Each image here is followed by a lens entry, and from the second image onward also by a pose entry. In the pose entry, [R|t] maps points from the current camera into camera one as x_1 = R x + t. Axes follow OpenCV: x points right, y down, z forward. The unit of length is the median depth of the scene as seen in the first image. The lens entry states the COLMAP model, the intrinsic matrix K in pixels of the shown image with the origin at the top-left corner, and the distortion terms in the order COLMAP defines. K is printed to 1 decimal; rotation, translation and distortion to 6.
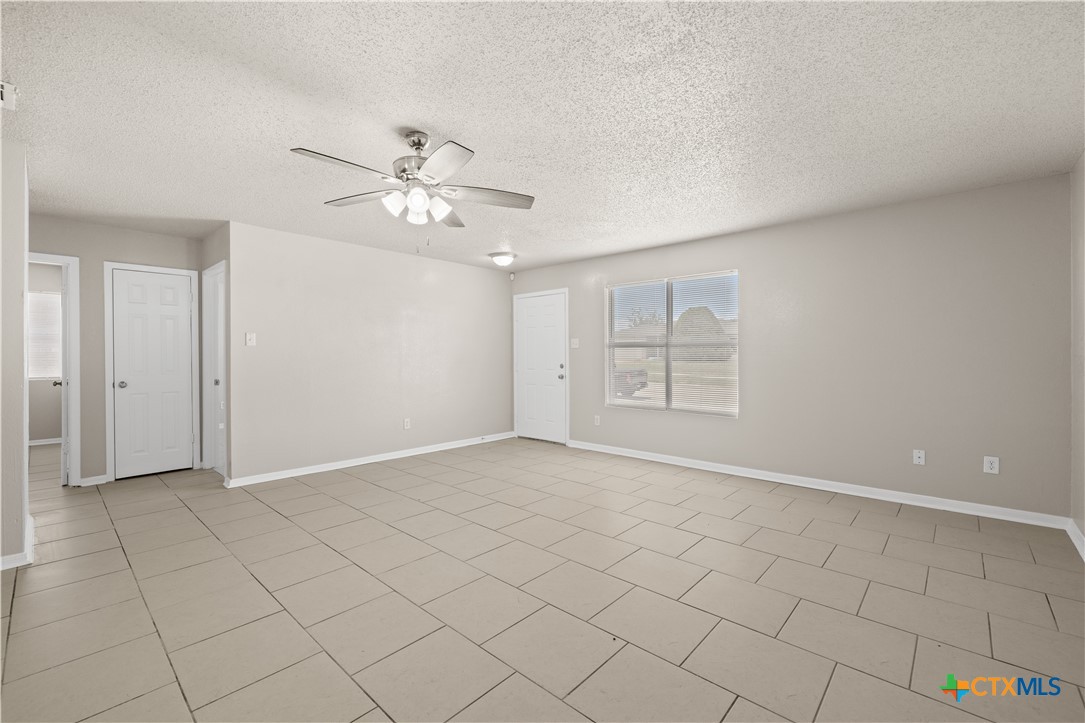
lens RADIAL K [[465.0, 0, 542.5], [0, 465.0, 361.5], [0, 0, 1]] dist [0.002435, 0.000327]
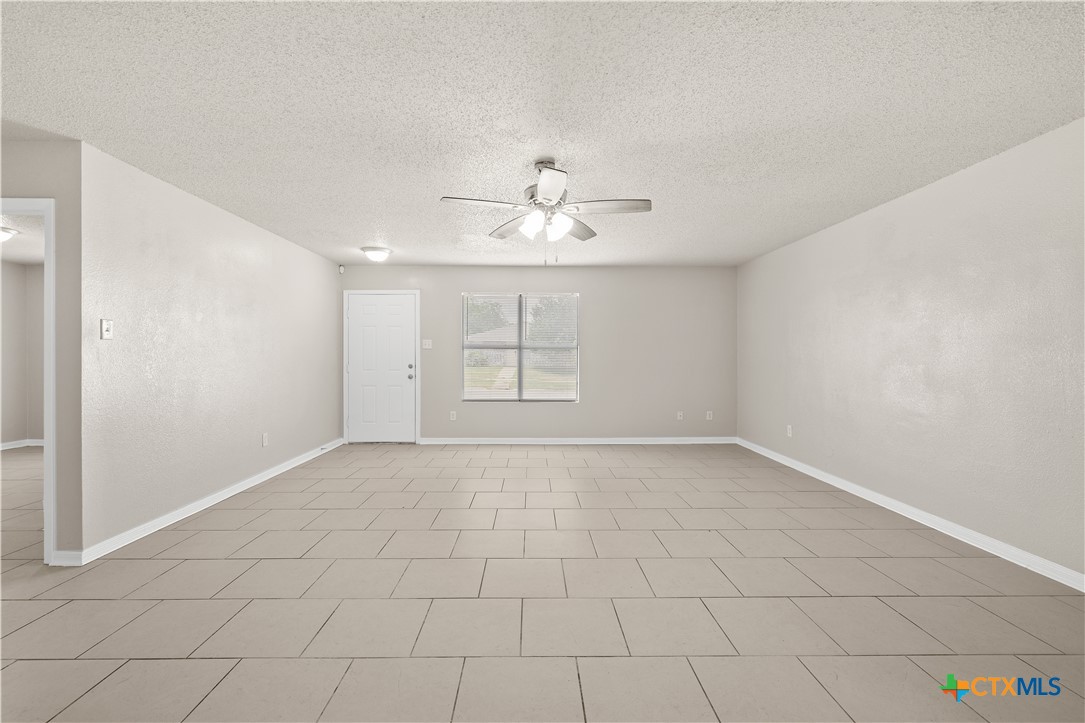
lens RADIAL K [[456.1, 0, 540.7], [0, 456.1, 357.3], [0, 0, 1]] dist [-0.000353, 0.000131]
pose [[0.724531, 0.000625, 0.689242, -0.492904], [0.005878, 0.999958, -0.007086, -0.000592], [-0.689217, 0.009186, 0.724497, 0.091148]]
